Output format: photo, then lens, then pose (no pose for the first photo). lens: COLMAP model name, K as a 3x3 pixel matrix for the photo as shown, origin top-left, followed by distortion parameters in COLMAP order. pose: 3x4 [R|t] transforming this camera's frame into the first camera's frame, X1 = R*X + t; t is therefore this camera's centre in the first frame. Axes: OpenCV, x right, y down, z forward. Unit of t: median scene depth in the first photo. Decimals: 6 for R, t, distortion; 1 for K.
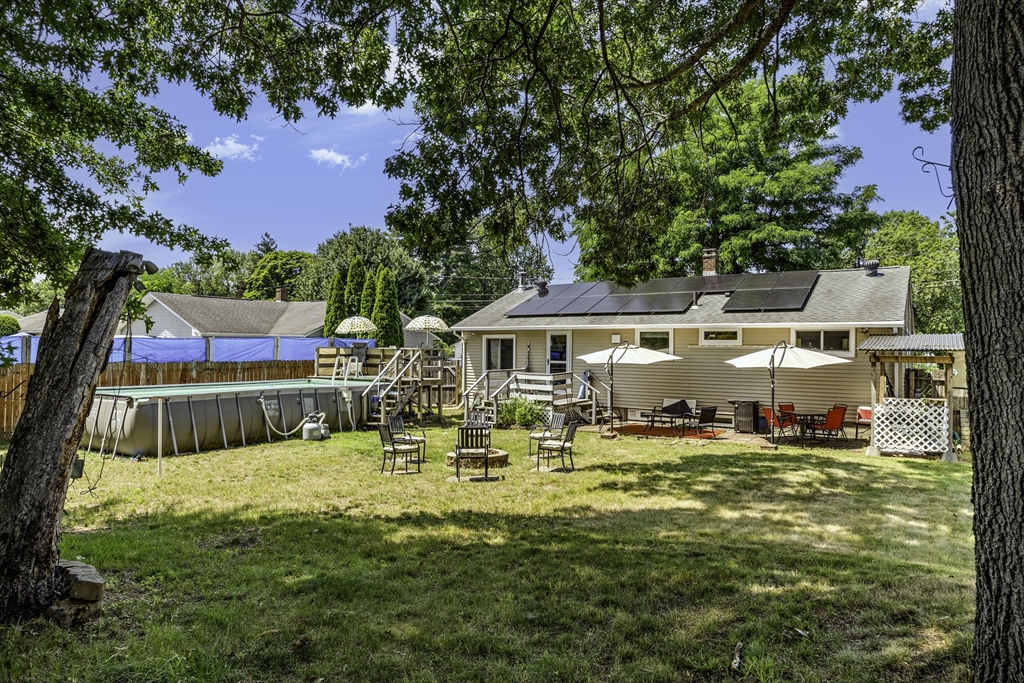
lens RADIAL K [[662.5, 0, 513.0], [0, 662.5, 343.1], [0, 0, 1]] dist [-0.007054, 0.002758]
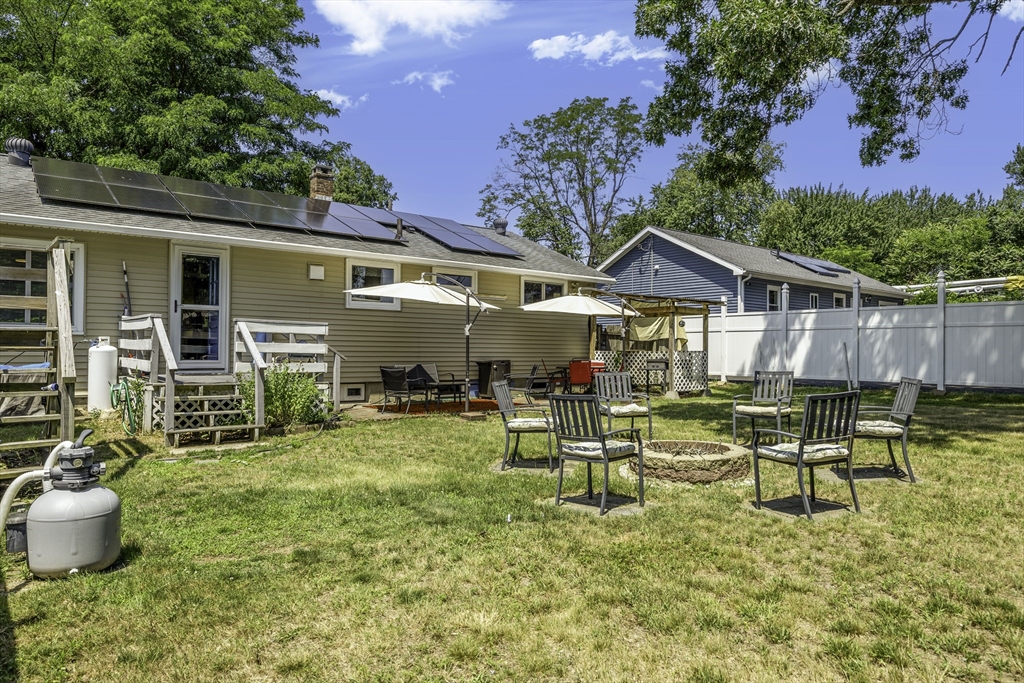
lens RADIAL K [[662.5, 0, 519.4], [0, 662.5, 342.4], [0, 0, 1]] dist [-0.007054, 0.002758]
pose [[0.305977, 0.003389, 0.952033, -0.400474], [-0.015159, 0.999884, 0.001313, 0.059146], [-0.951918, -0.014833, 0.305993, 0.681497]]
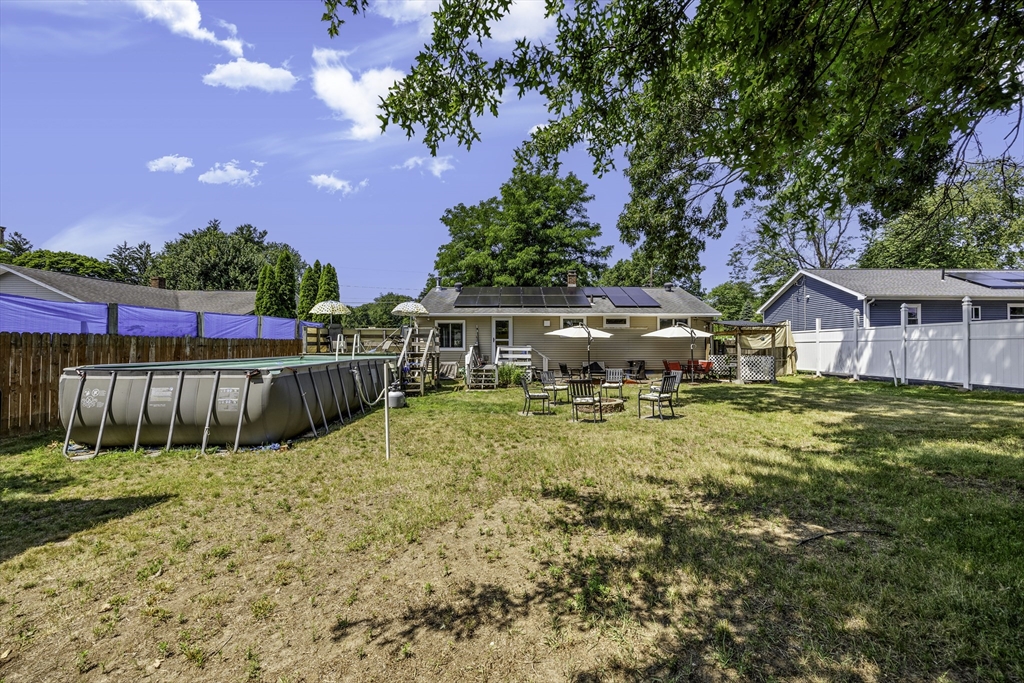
lens RADIAL K [[395.9, 0, 514.6], [0, 395.9, 347.7], [0, 0, 1]] dist [-0.003063, -0.000188]
pose [[0.836047, -0.010576, 0.548556, -0.422152], [0.001887, 0.999864, 0.016400, 0.035814], [-0.548655, -0.012676, 0.835953, 0.322016]]
